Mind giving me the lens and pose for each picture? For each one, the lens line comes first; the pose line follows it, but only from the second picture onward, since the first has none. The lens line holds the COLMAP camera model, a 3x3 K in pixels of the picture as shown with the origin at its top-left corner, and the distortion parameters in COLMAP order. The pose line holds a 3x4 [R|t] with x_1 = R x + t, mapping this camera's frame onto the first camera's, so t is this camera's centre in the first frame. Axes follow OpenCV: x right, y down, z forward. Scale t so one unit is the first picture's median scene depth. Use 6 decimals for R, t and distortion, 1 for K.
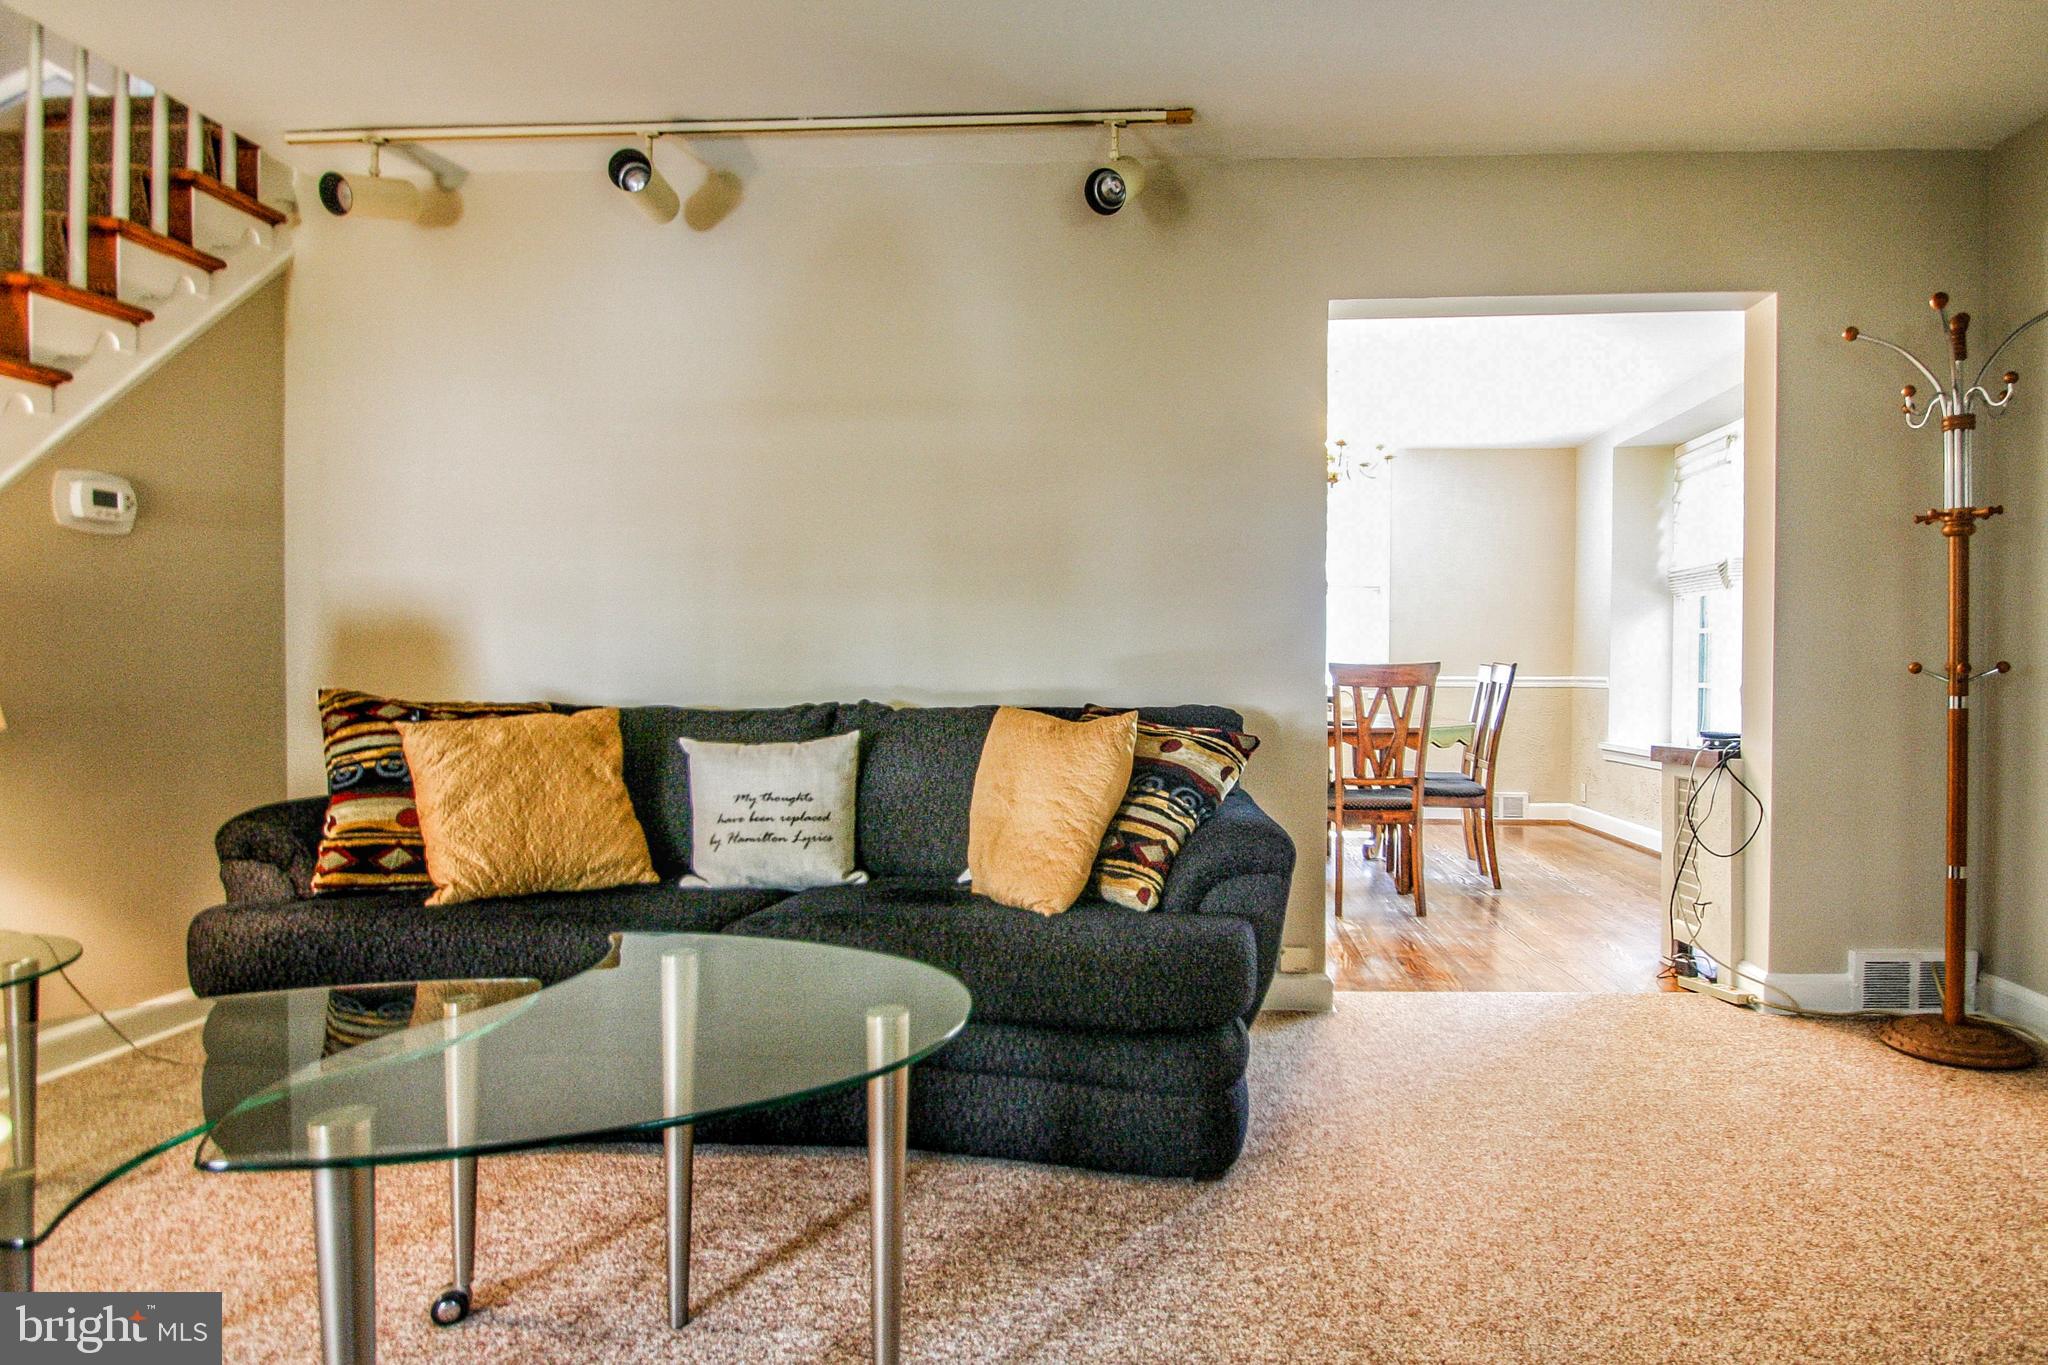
lens RADIAL K [[1092.5, 0, 1134.1], [0, 1092.5, 691.6], [0, 0, 1]] dist [-0.010837, -0.001785]
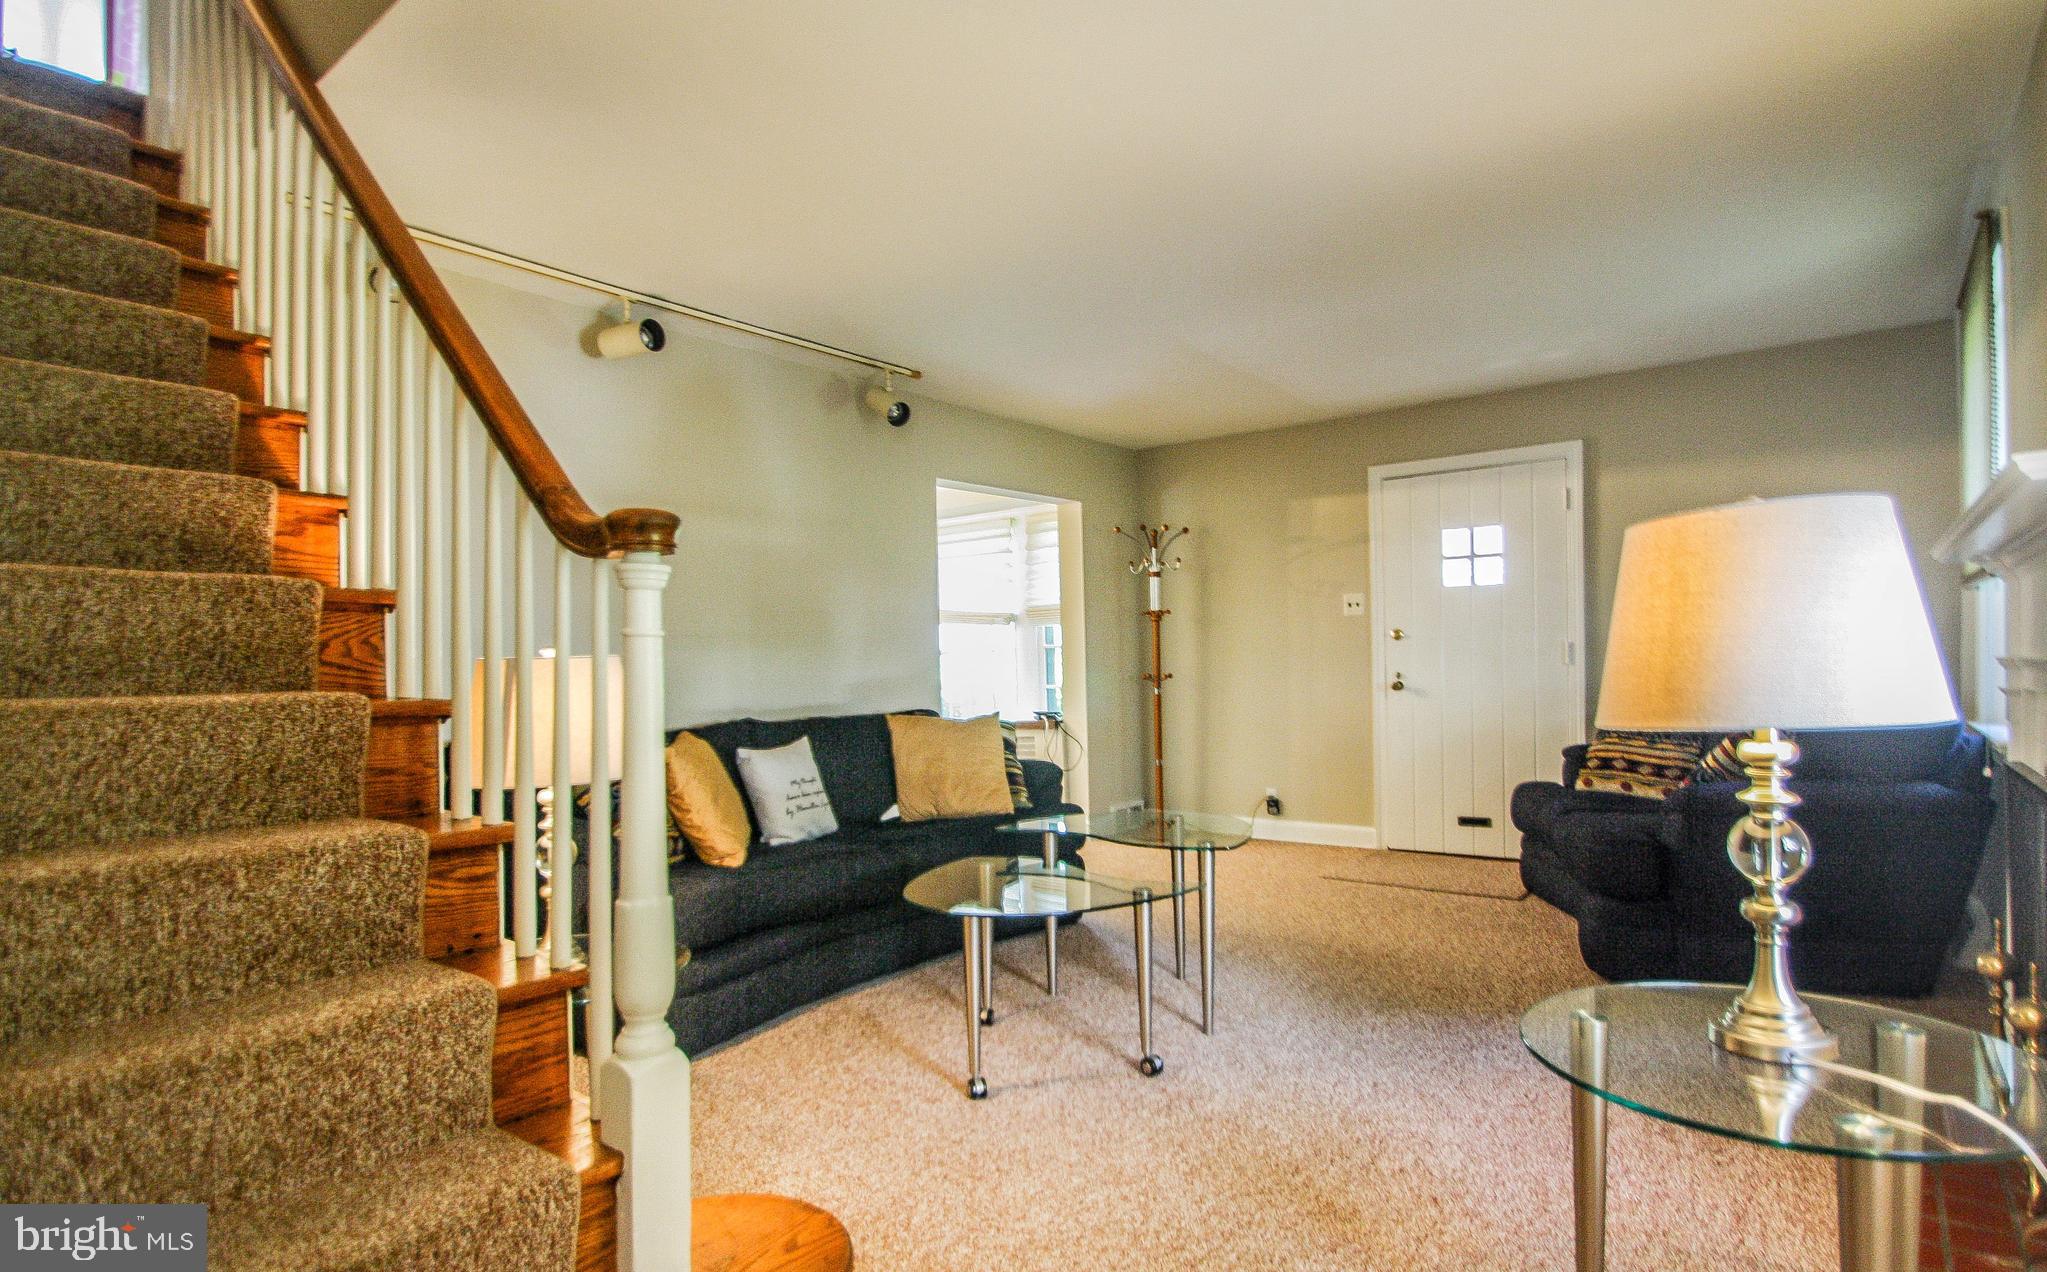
lens RADIAL K [[1078.5, 0, 1061.8], [0, 1078.5, 657.4], [0, 0, 1]] dist [0.000351, 0.000108]
pose [[0.563730, -0.011605, 0.825877, -1.363705], [0.041809, 0.999020, -0.014500, -0.040161], [-0.824900, 0.042703, 0.563663, -0.171487]]
